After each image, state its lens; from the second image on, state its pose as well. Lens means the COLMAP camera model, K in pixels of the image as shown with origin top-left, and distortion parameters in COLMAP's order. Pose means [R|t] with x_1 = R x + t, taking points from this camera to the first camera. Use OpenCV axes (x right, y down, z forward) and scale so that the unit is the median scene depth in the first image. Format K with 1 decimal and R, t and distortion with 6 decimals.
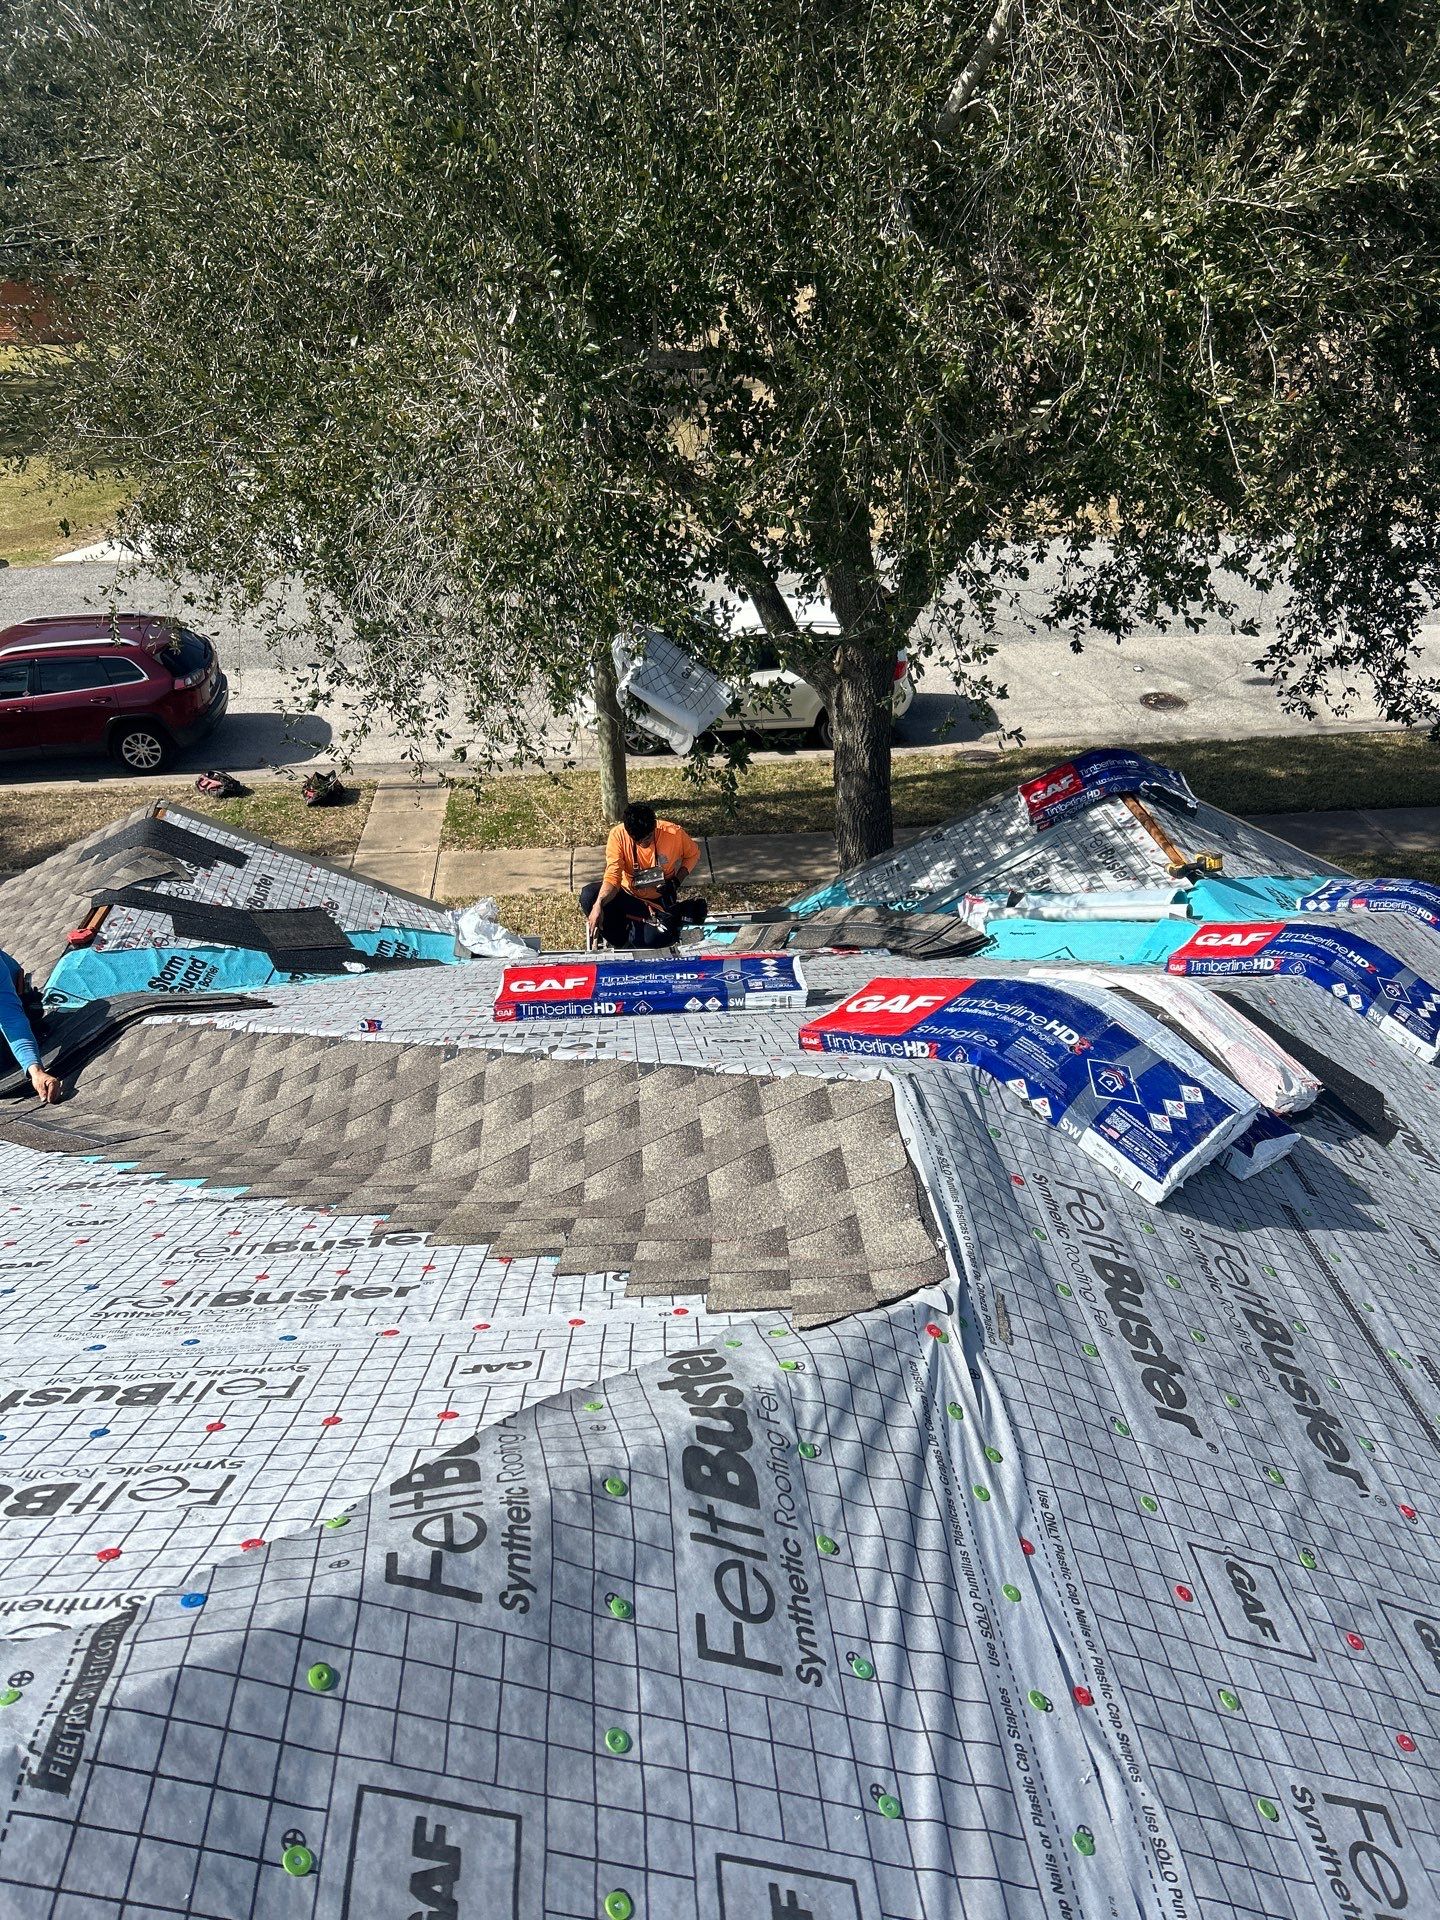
lens RADIAL K [[1320.3, 0, 710.9], [0, 1320.3, 970.5], [0, 0, 1]] dist [0.024890, -0.039471]
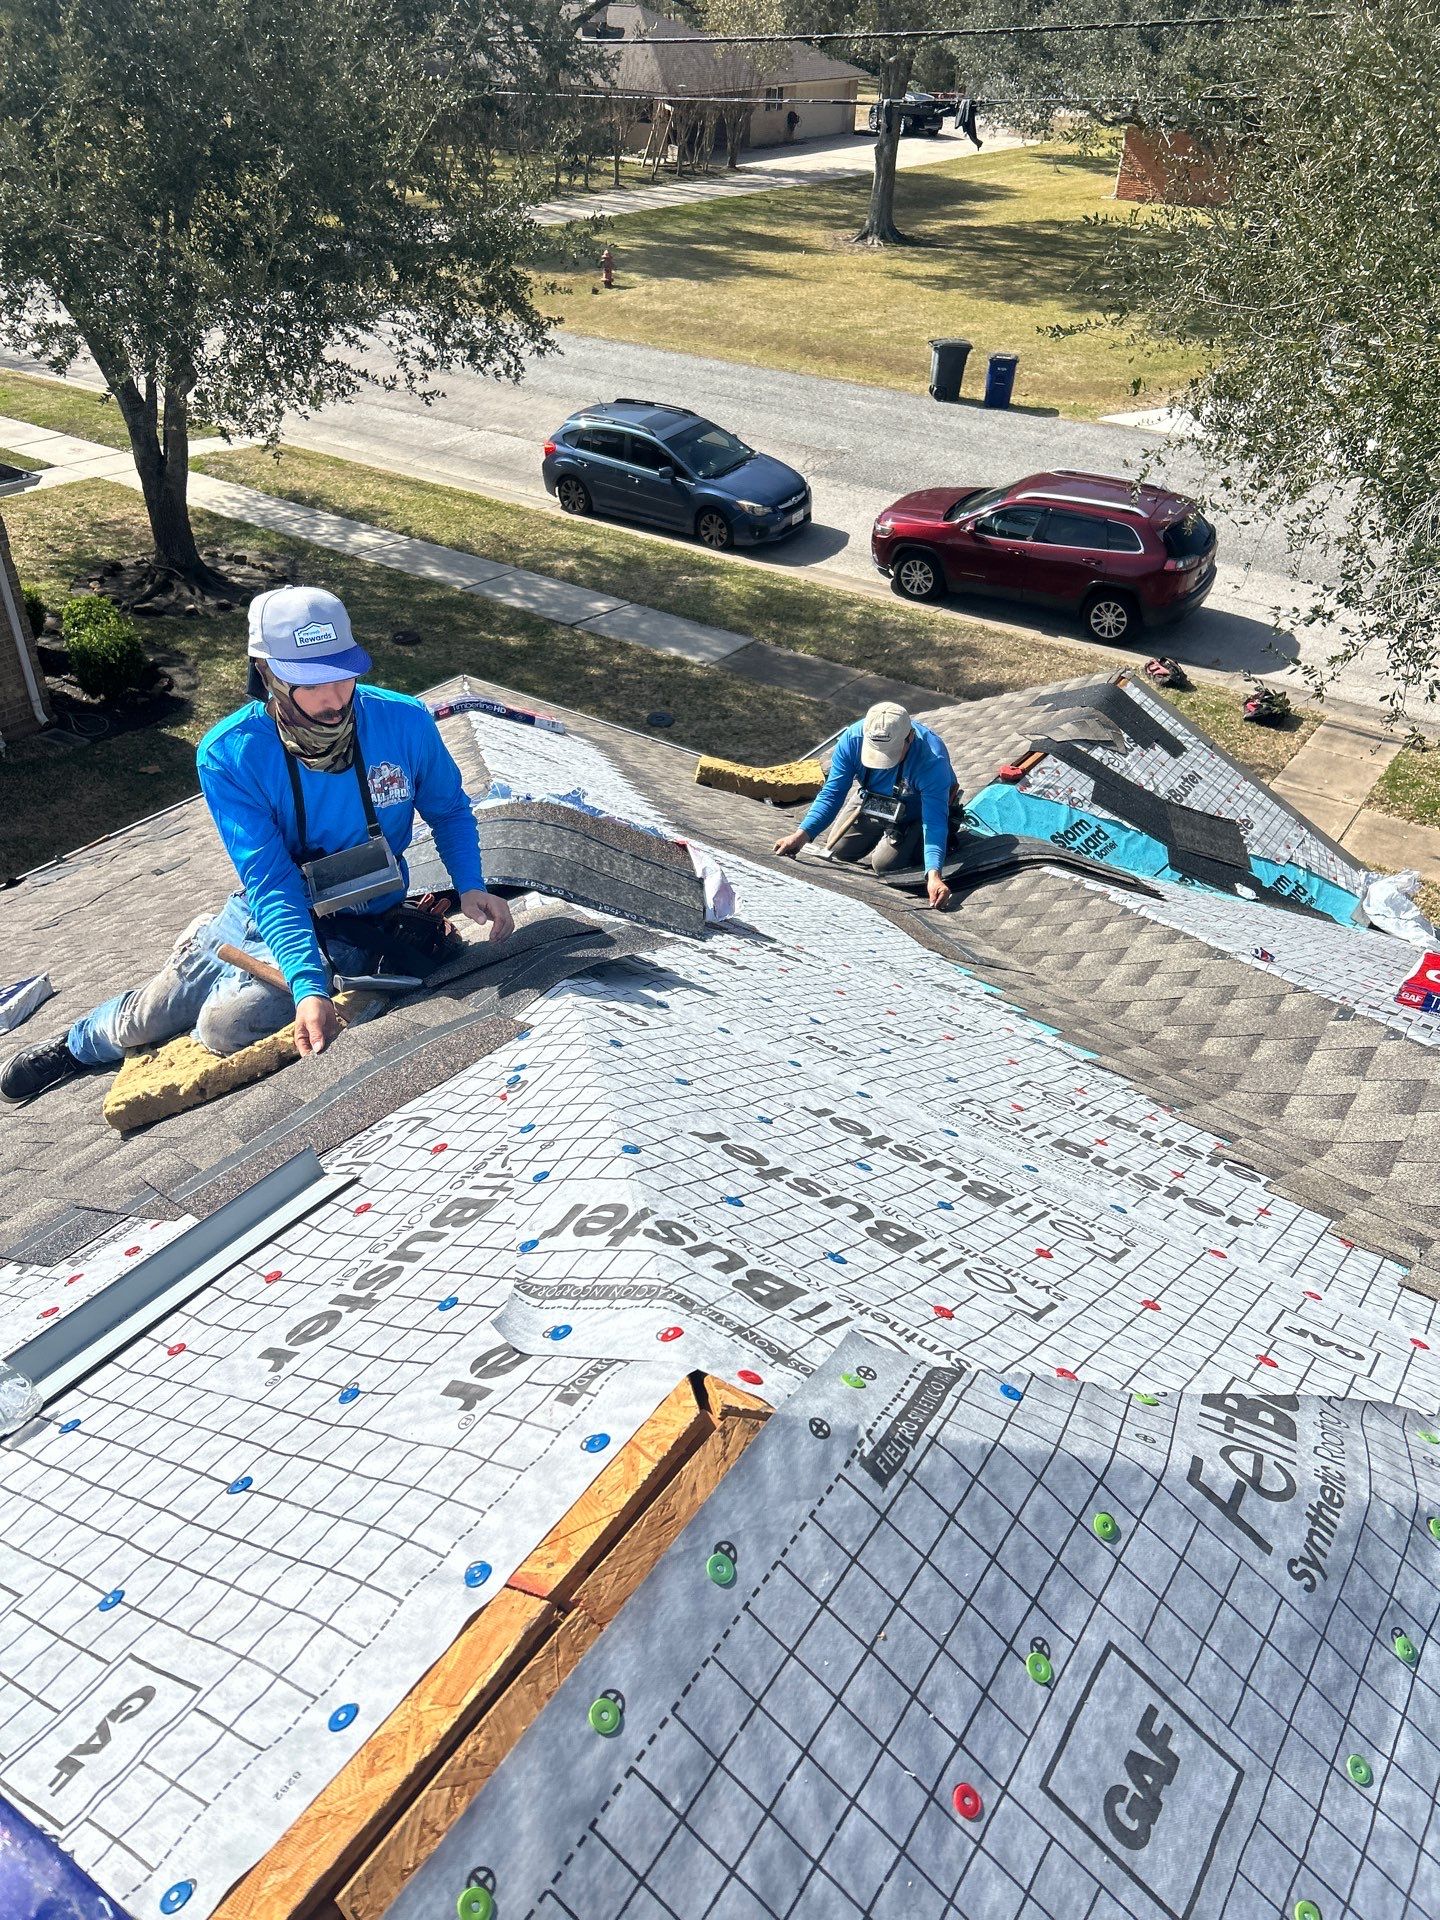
lens RADIAL K [[1320.3, 0, 710.9], [0, 1320.3, 970.5], [0, 0, 1]] dist [0.024890, -0.039471]
pose [[0.787953, 0.384427, -0.480985, -0.102863], [-0.354889, 0.921896, 0.155443, 0.043704], [0.503174, 0.048214, 0.862839, -0.026206]]
